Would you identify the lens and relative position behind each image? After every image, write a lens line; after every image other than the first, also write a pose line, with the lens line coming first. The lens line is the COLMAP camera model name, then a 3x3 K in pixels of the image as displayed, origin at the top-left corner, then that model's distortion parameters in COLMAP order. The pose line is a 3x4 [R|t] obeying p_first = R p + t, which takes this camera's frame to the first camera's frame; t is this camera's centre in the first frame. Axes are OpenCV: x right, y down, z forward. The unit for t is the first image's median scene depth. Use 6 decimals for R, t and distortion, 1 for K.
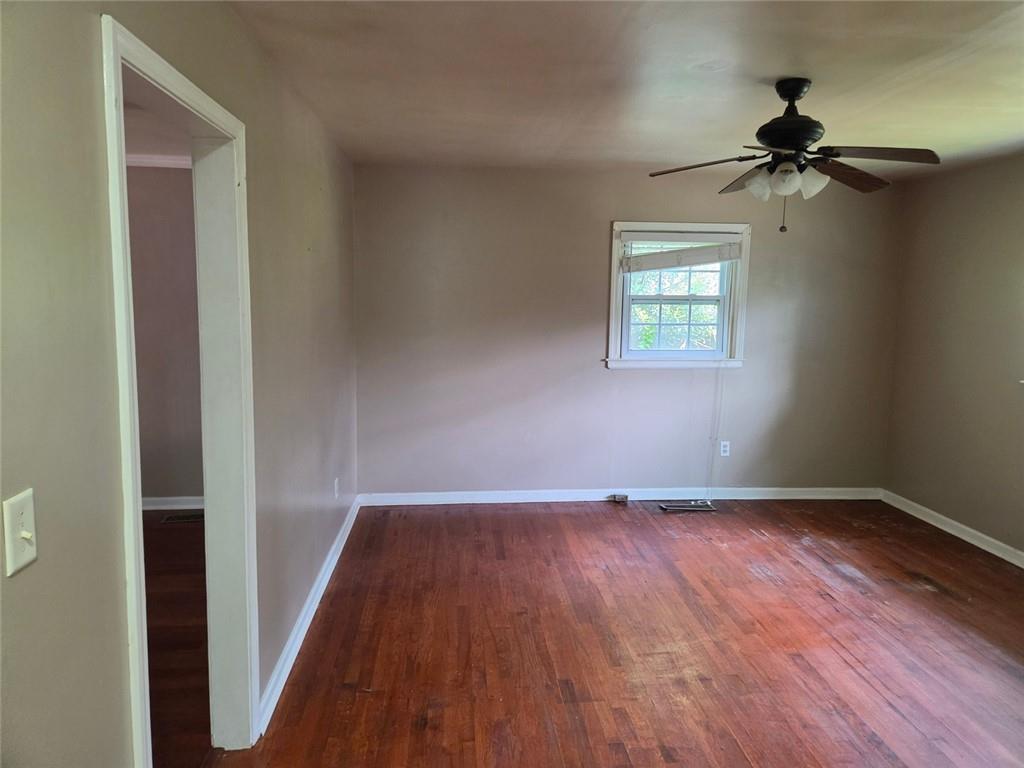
lens RADIAL K [[685.1, 0, 525.8], [0, 685.1, 377.9], [0, 0, 1]] dist [0.073468, -0.070695]
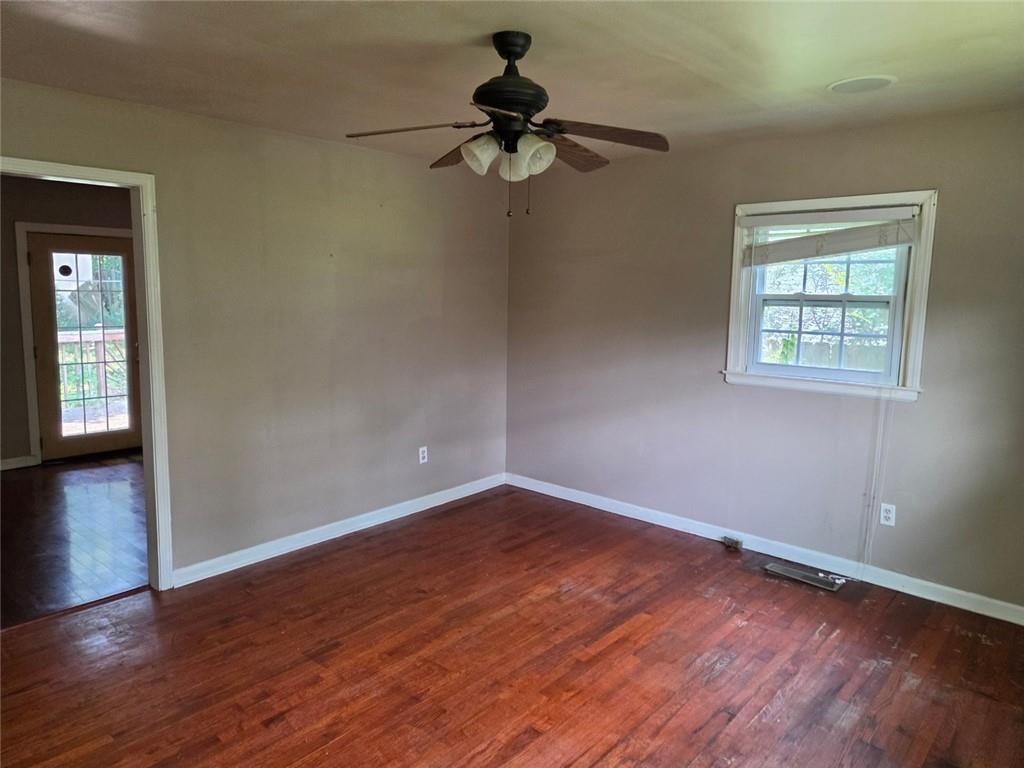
lens RADIAL K [[705.0, 0, 527.6], [0, 705.0, 379.6], [0, 0, 1]] dist [0.040213, -0.035942]
pose [[0.663138, 0.096477, -0.742253, 0.602763], [-0.090446, 0.994720, 0.048486, -0.037894], [0.743012, 0.034981, 0.668363, 0.255139]]
